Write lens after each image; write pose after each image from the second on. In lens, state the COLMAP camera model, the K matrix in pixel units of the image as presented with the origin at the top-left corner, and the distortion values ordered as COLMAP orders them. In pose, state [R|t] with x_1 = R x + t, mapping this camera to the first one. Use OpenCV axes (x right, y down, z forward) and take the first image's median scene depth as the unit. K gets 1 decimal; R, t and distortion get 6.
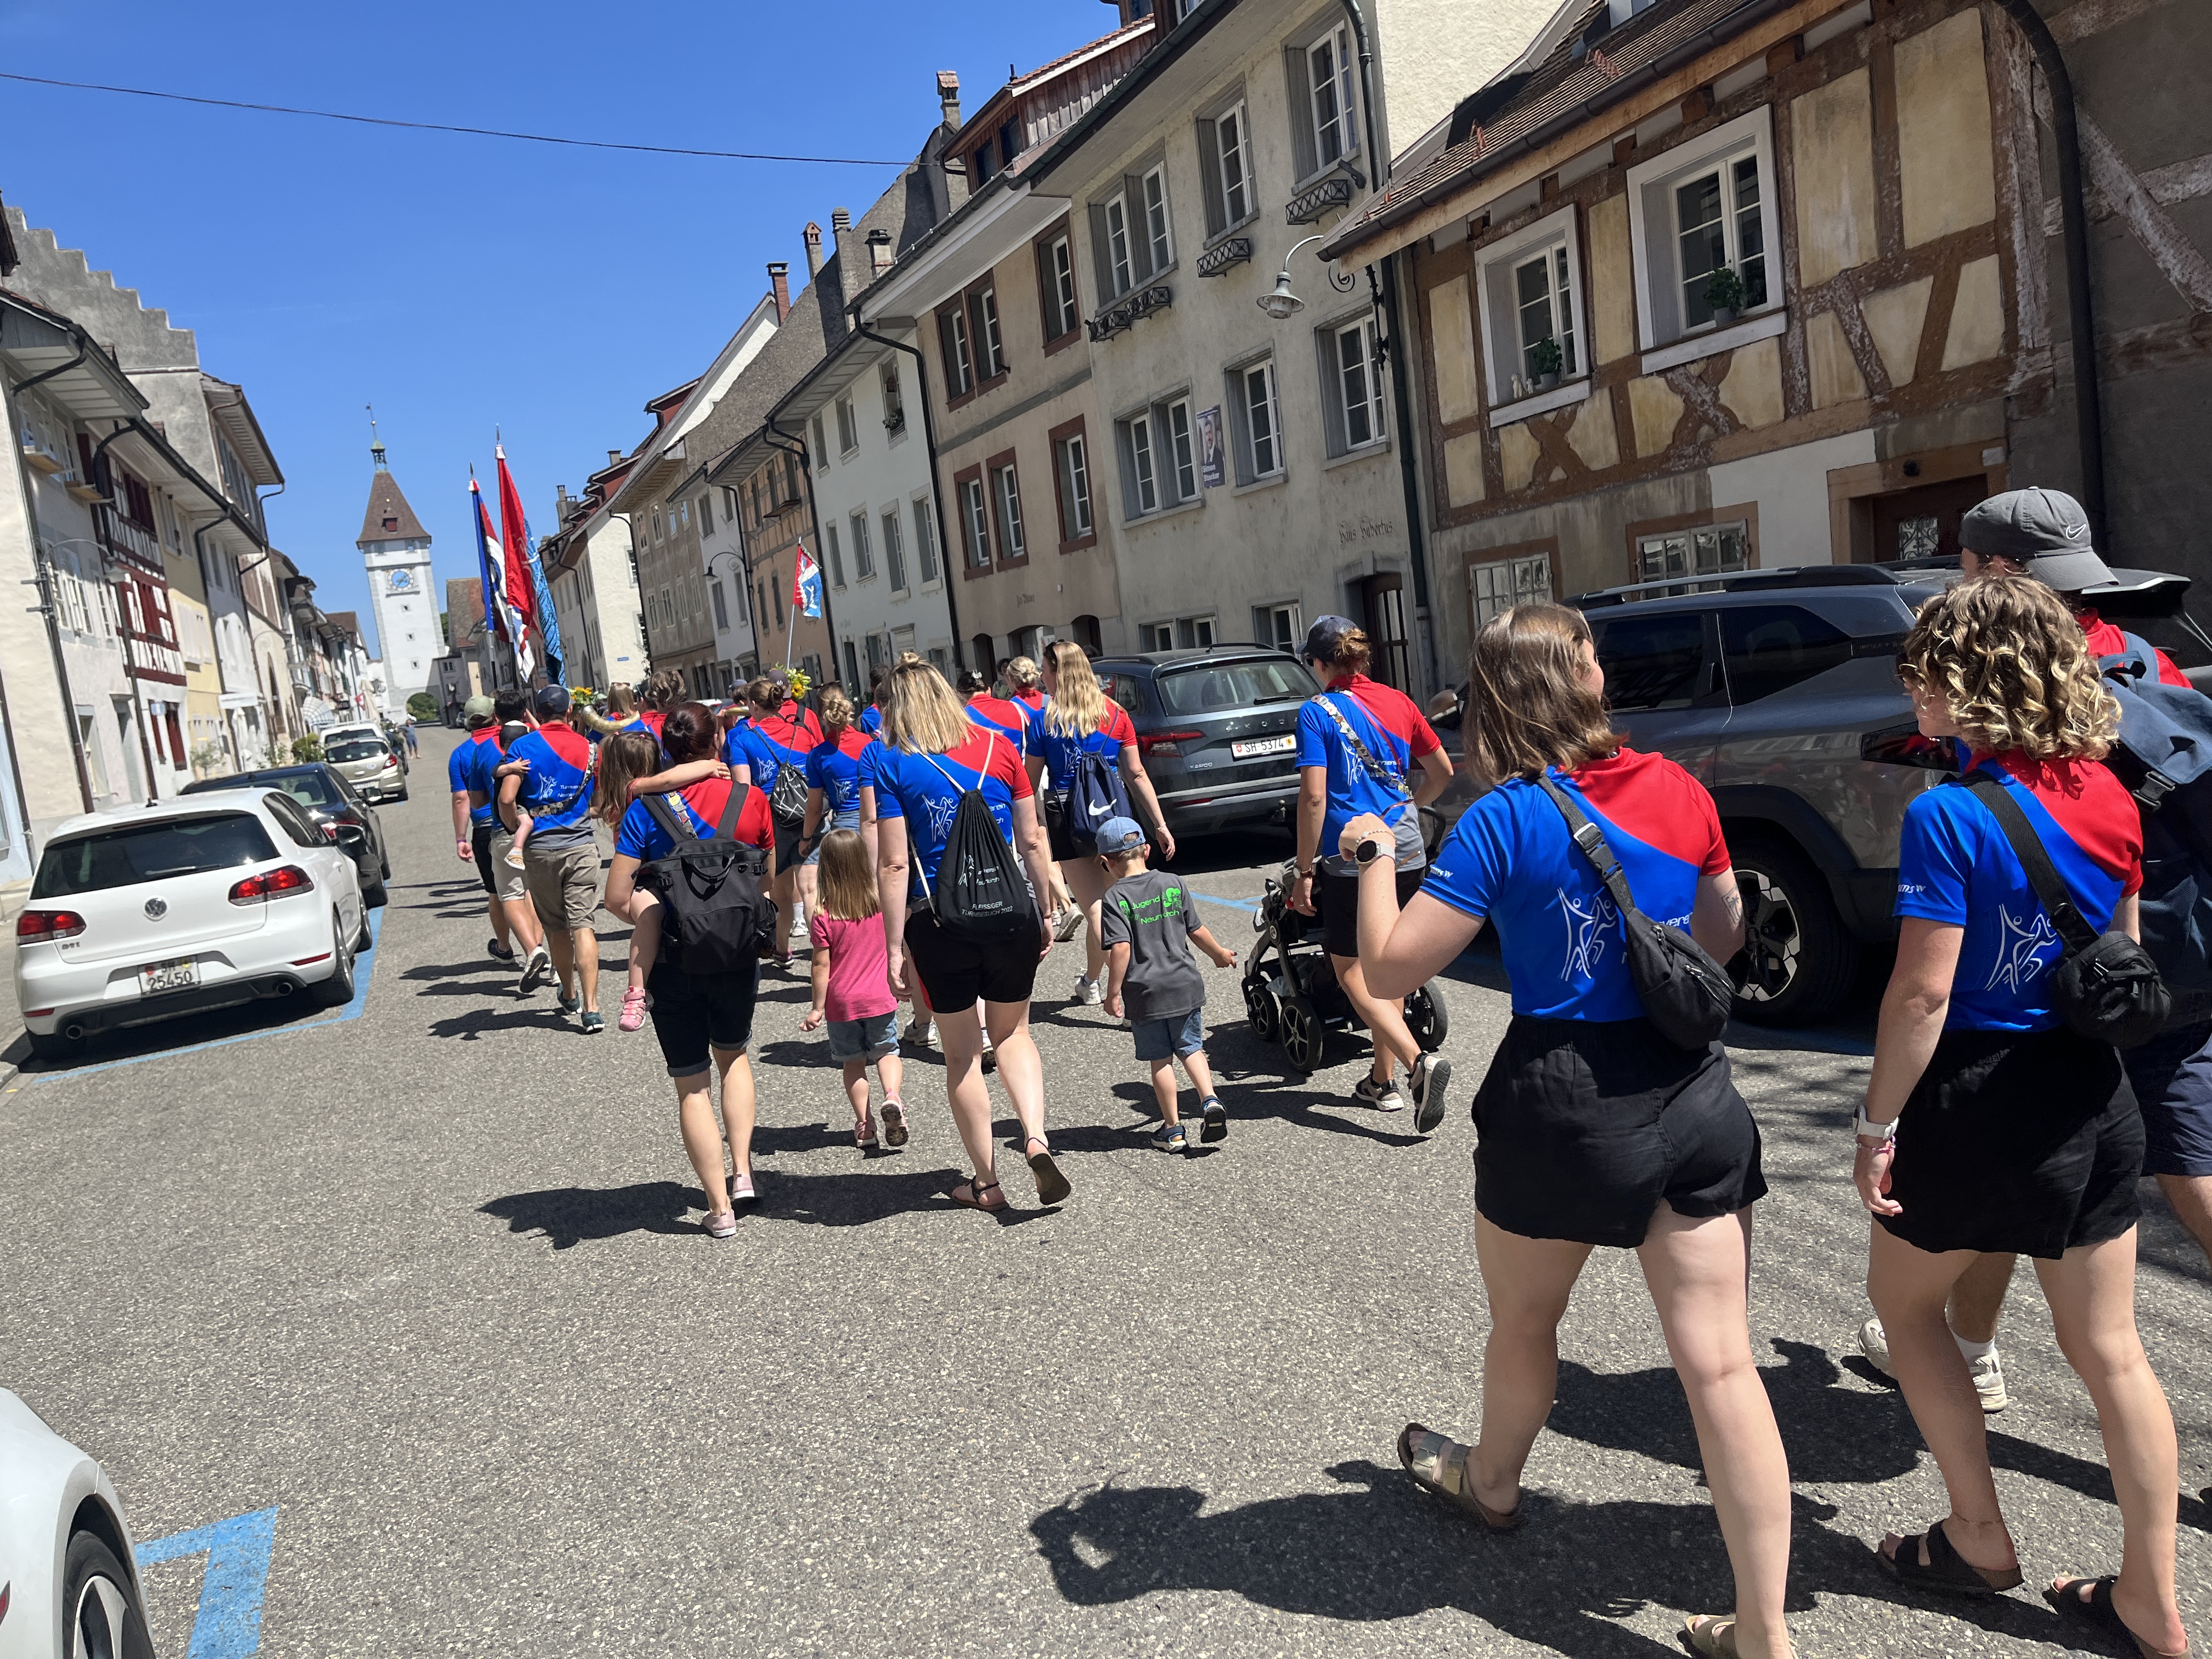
lens RADIAL K [[1635.2, 0, 1106.0], [0, 1635.2, 829.5], [0, 0, 1]] dist [0.046865, -0.051140]
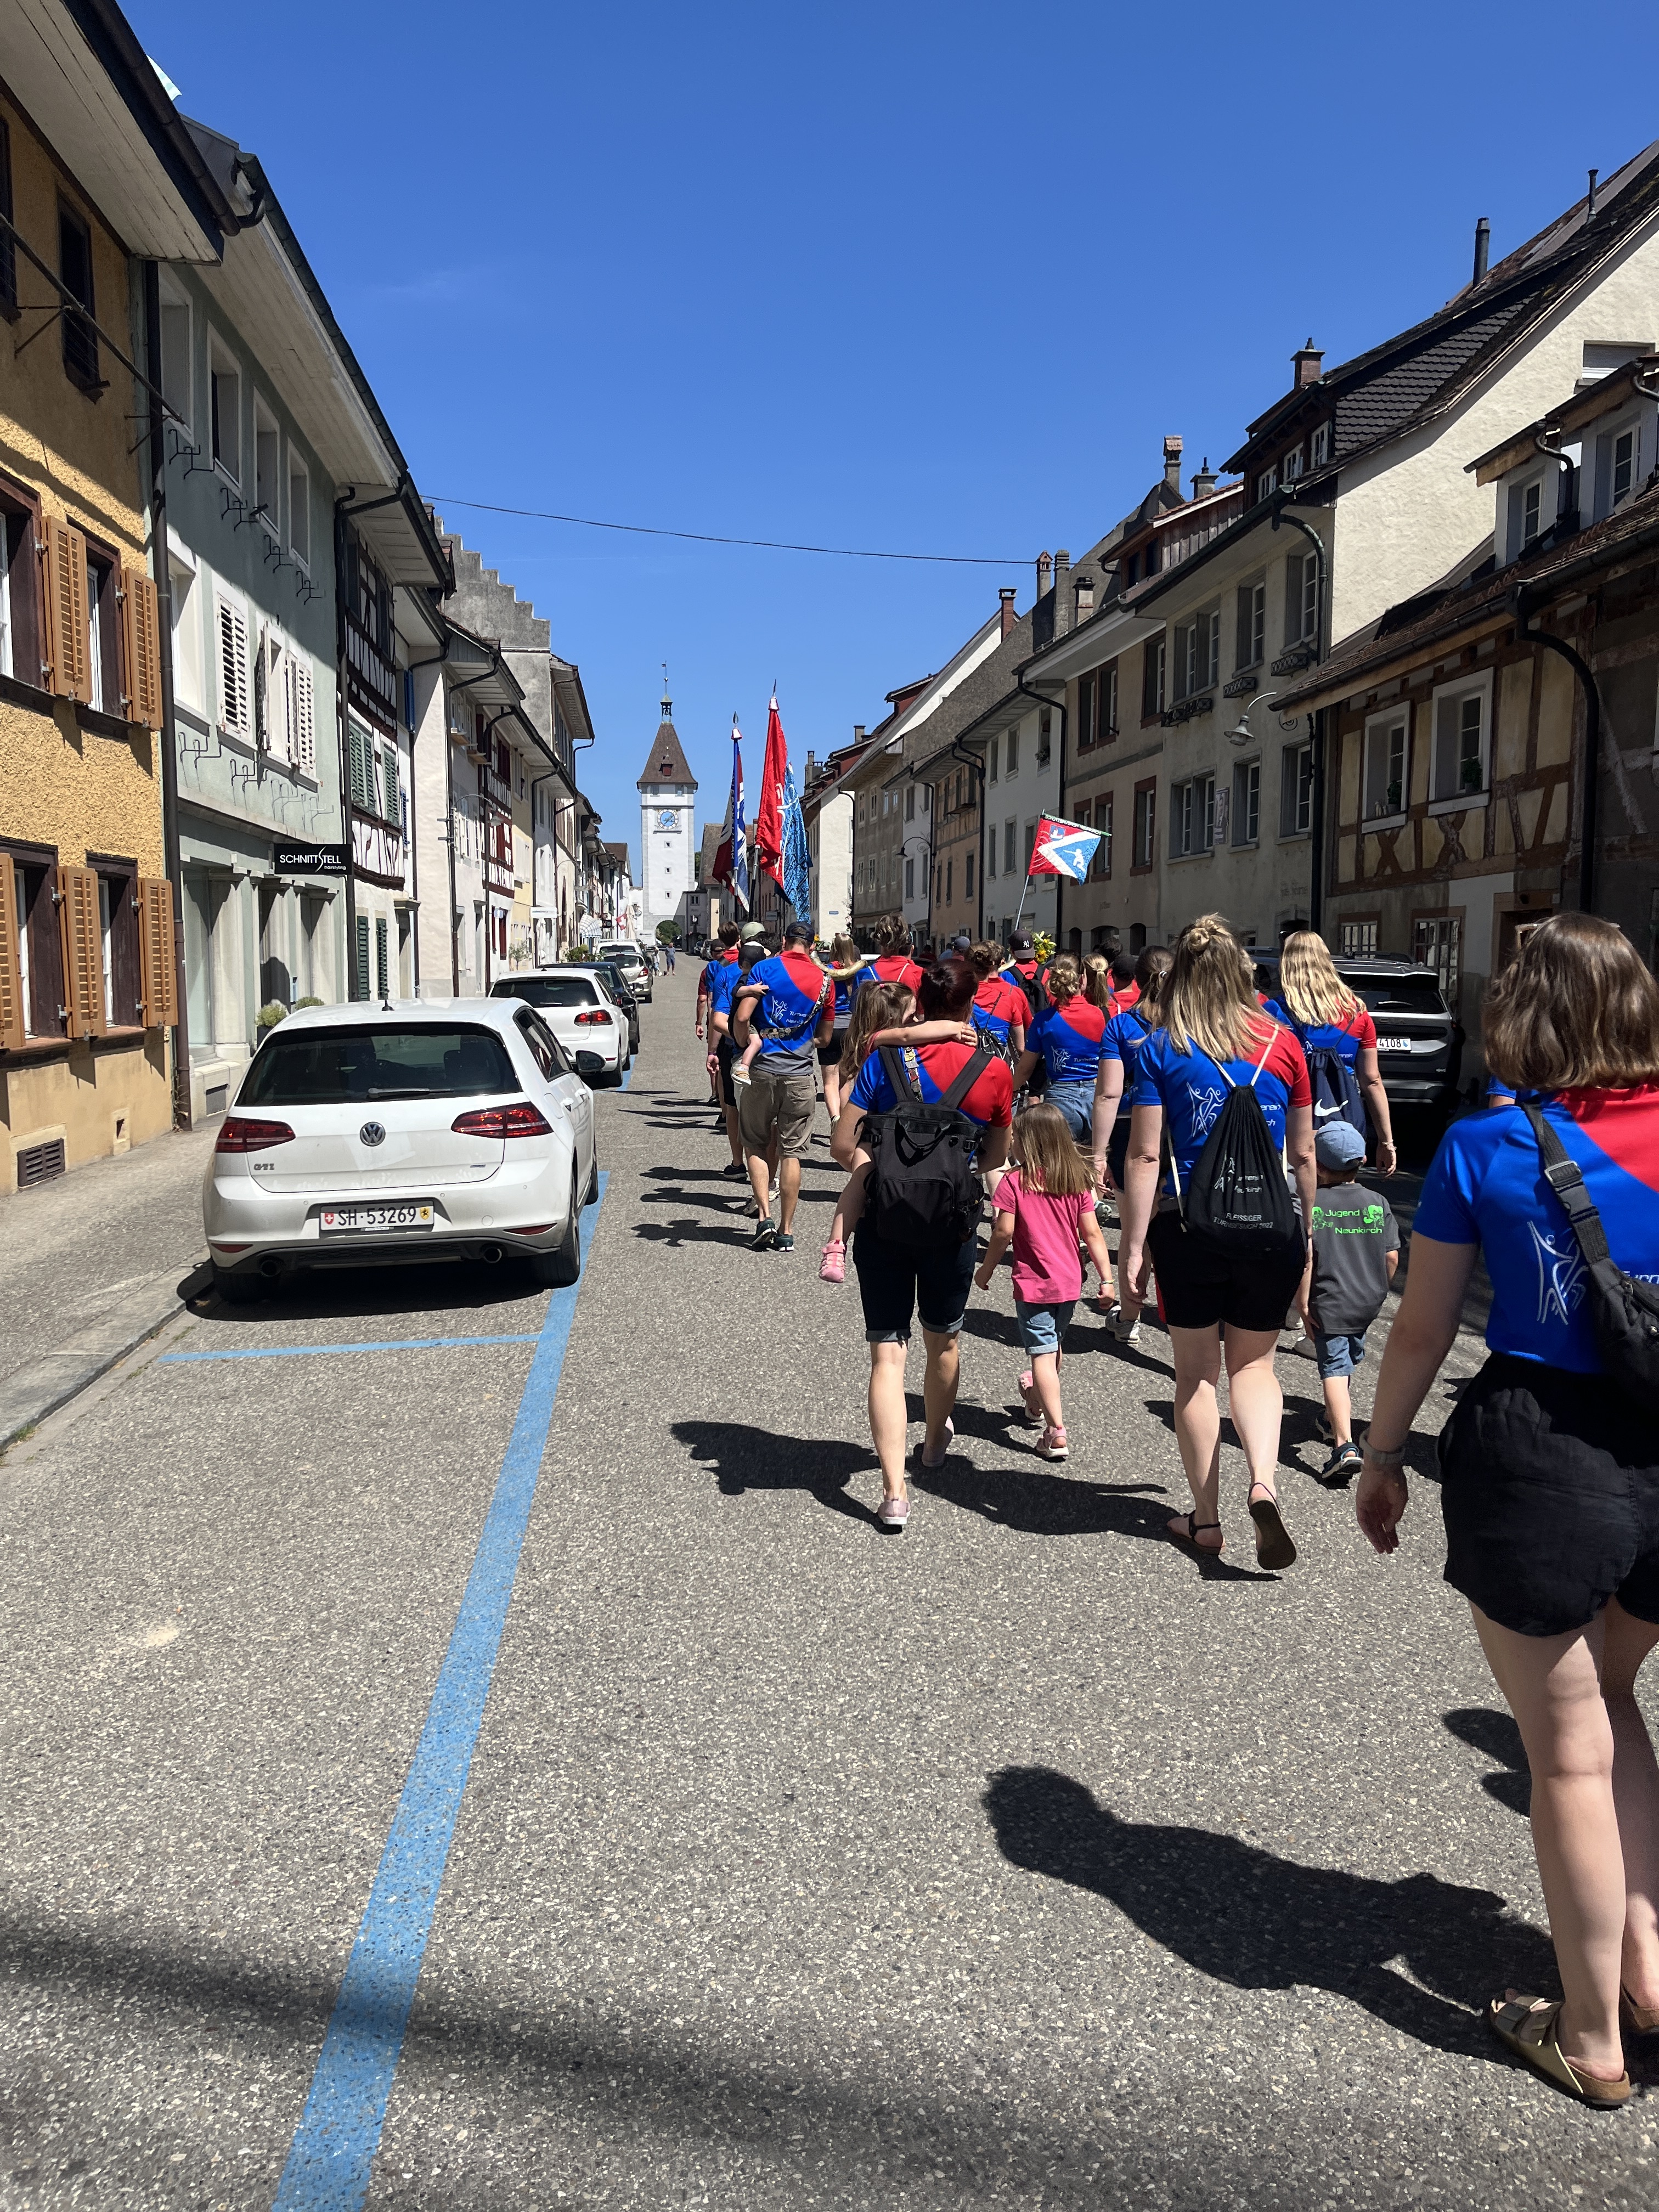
lens RADIAL K [[1635.2, 0, 794.8], [0, 1635.2, 1109.3], [0, 0, 1]] dist [0.046865, -0.051140]
pose [[0.943254, 0.149357, -0.296588, 0.089822], [-0.148367, 0.988591, 0.025979, 0.016077], [0.297085, 0.019499, 0.954652, -0.225956]]
